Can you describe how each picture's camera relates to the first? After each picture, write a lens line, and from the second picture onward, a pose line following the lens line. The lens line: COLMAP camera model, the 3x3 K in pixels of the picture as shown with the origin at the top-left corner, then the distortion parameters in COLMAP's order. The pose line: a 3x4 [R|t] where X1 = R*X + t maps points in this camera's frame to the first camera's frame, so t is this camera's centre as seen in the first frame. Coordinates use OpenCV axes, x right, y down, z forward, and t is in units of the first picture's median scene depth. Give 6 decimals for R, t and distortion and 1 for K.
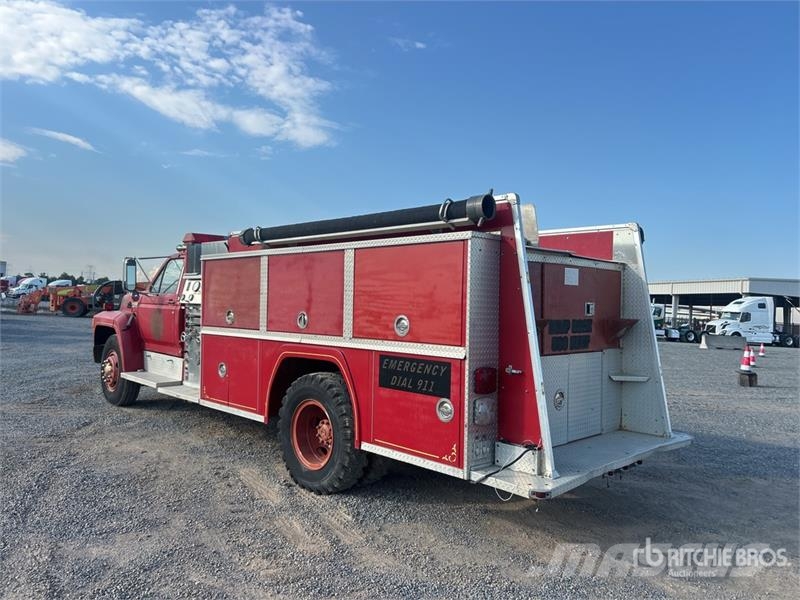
lens RADIAL K [[609.3, 0, 400.0], [0, 609.3, 300.0], [0, 0, 1]] dist [0.009753, 0.003889]
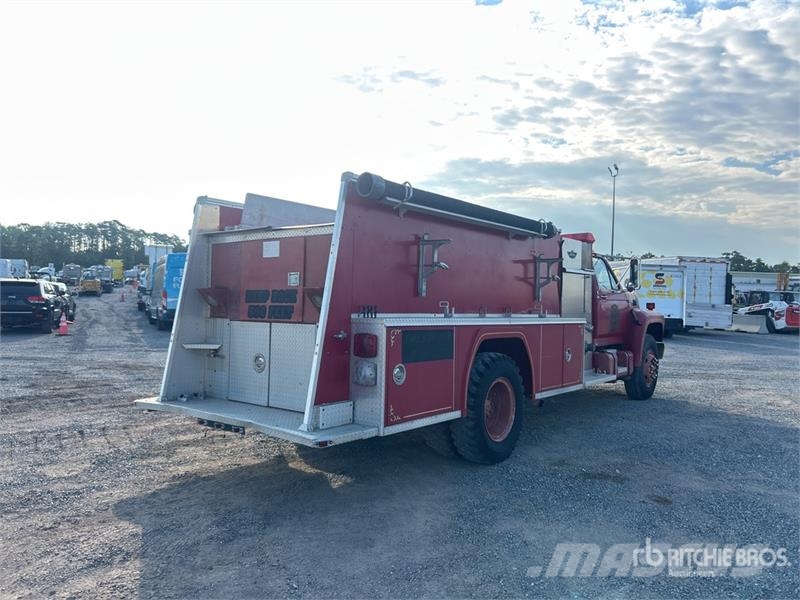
lens RADIAL K [[599.6, 0, 400.0], [0, 599.6, 300.0], [0, 0, 1]] dist [0.068085, -0.105208]
pose [[0.129873, -0.024809, -0.991220, 1.325069], [-0.004883, 0.999659, -0.025660, 0.074265], [0.991519, 0.008172, 0.129707, 1.074779]]
